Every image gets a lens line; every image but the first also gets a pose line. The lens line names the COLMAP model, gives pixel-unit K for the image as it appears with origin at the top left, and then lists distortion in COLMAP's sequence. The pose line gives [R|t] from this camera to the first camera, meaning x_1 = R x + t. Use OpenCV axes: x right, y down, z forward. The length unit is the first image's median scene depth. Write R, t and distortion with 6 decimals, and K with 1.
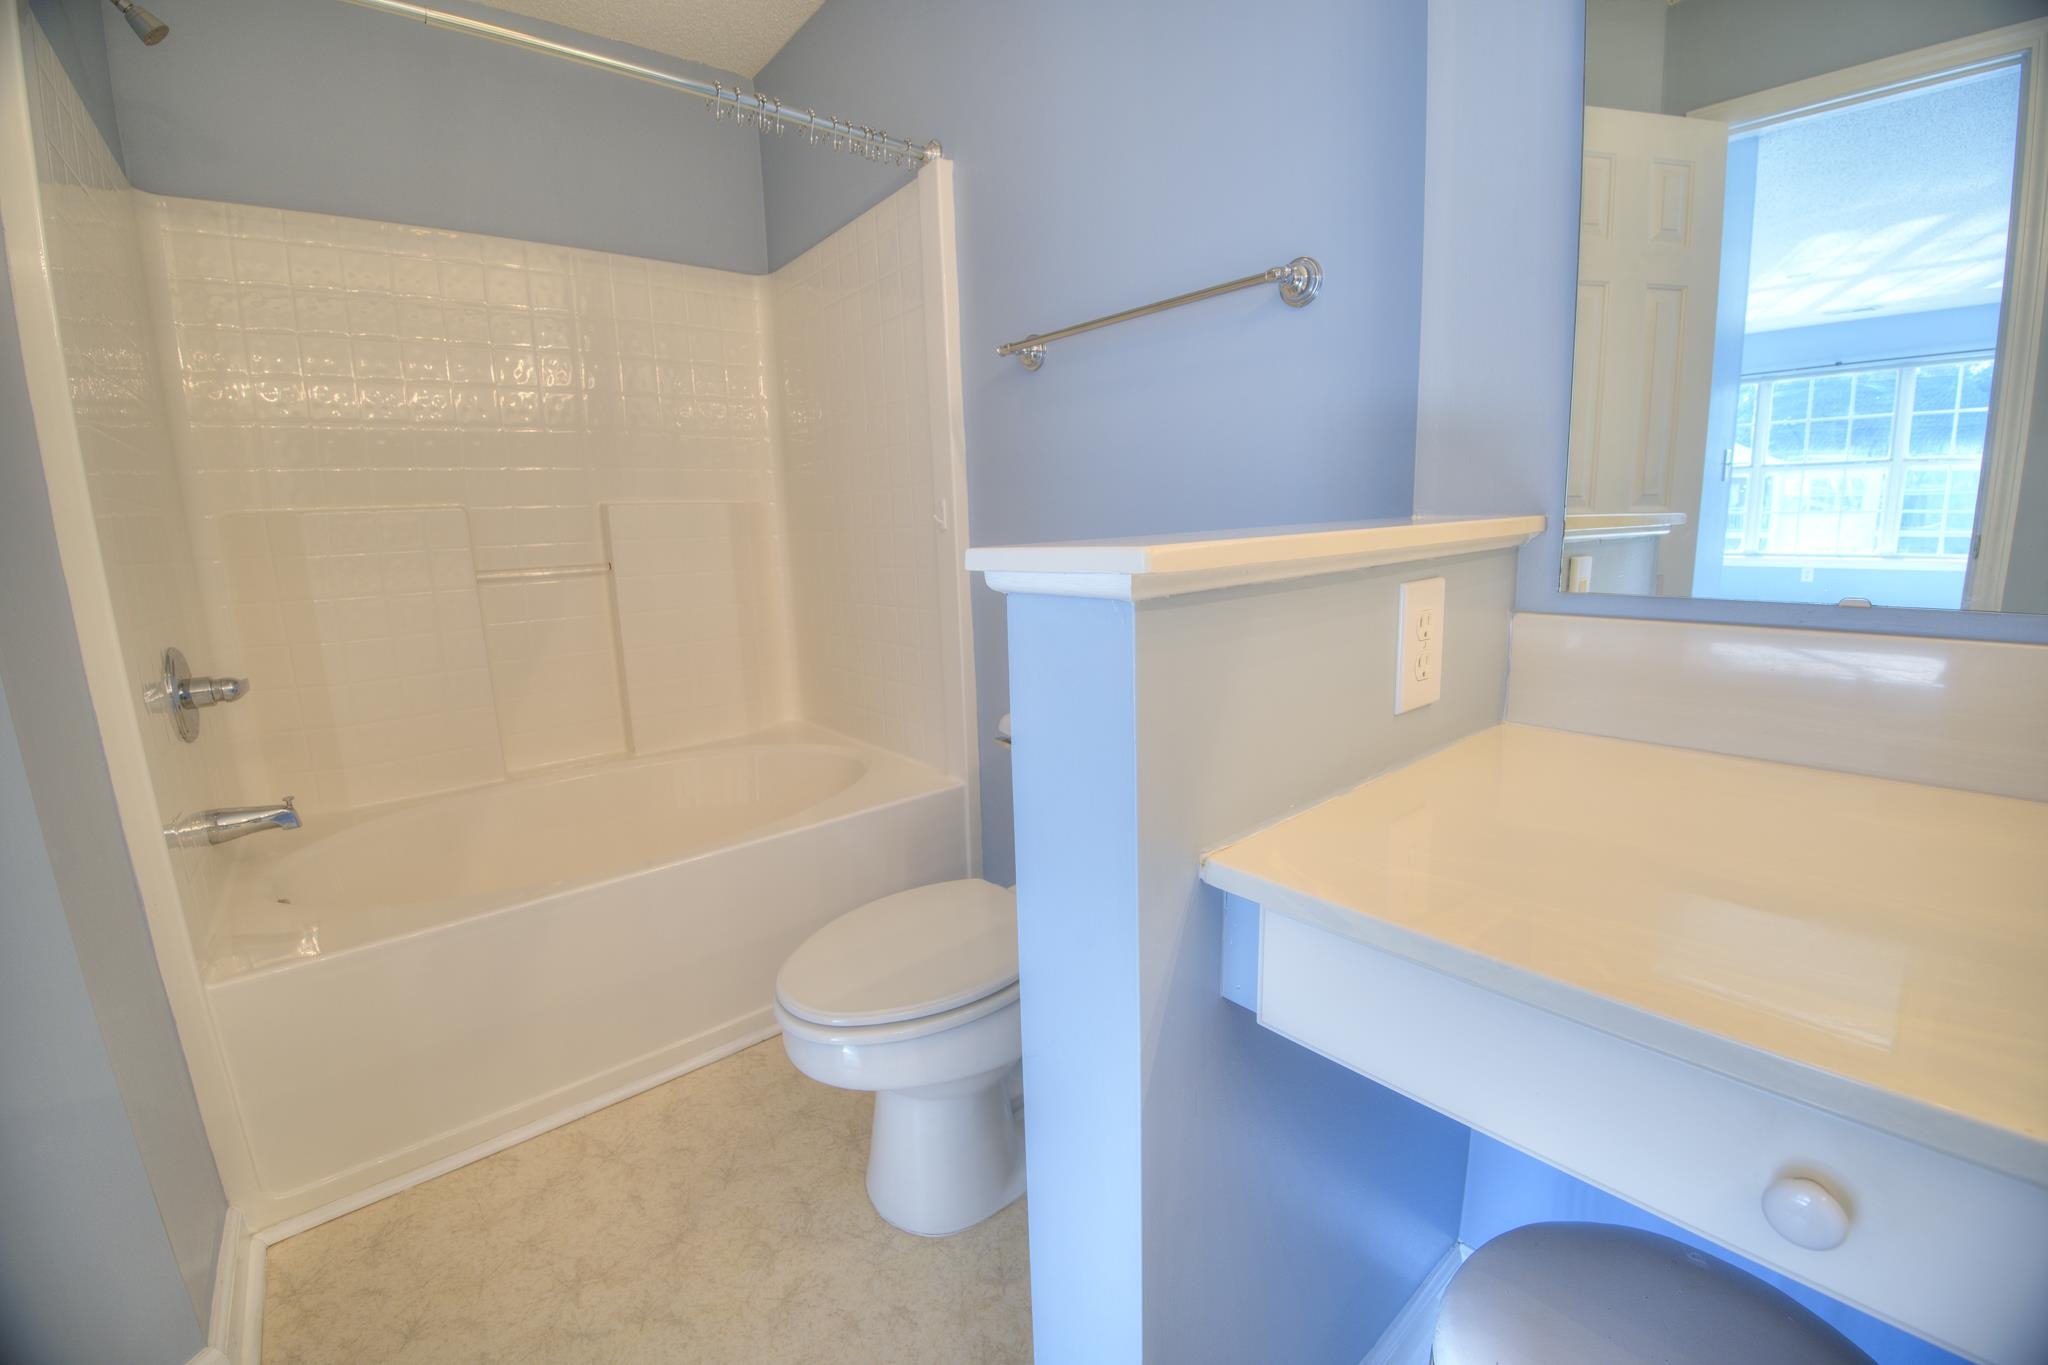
lens RADIAL K [[825.2, 0, 1024.8], [0, 825.2, 677.4], [0, 0, 1]] dist [-0.043249, -0.000328]
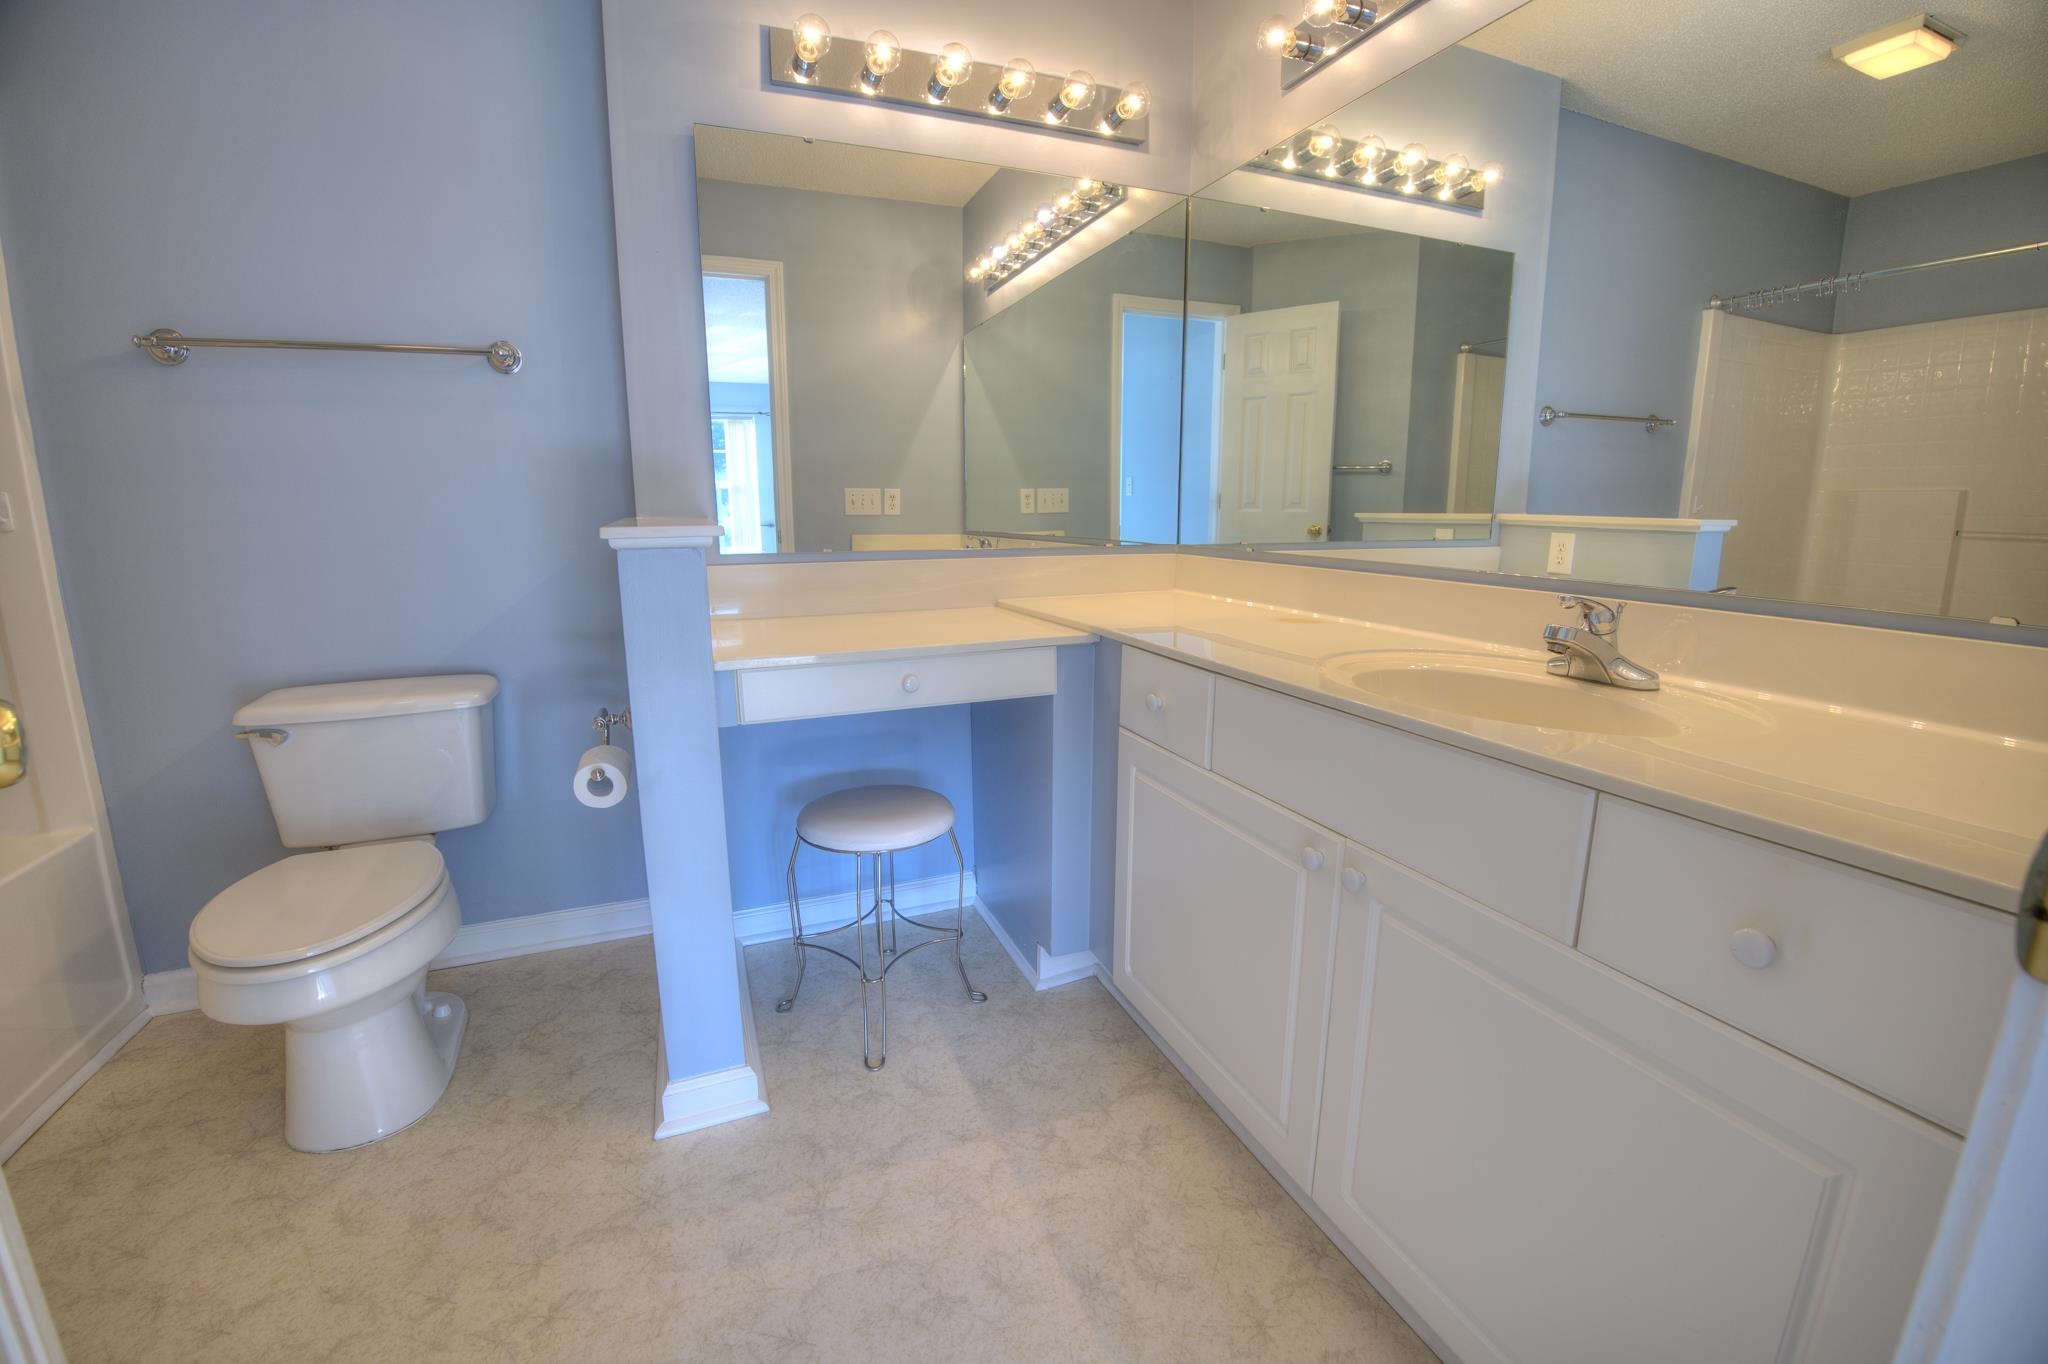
lens RADIAL K [[873.0, 0, 1017.0], [0, 873.0, 648.6], [0, 0, 1]] dist [-0.036770, -0.000162]
pose [[0.315987, -0.124080, 0.940615, -0.918399], [0.172028, 0.982471, 0.071811, 0.081576], [-0.933037, 0.139121, 0.331793, -0.316424]]
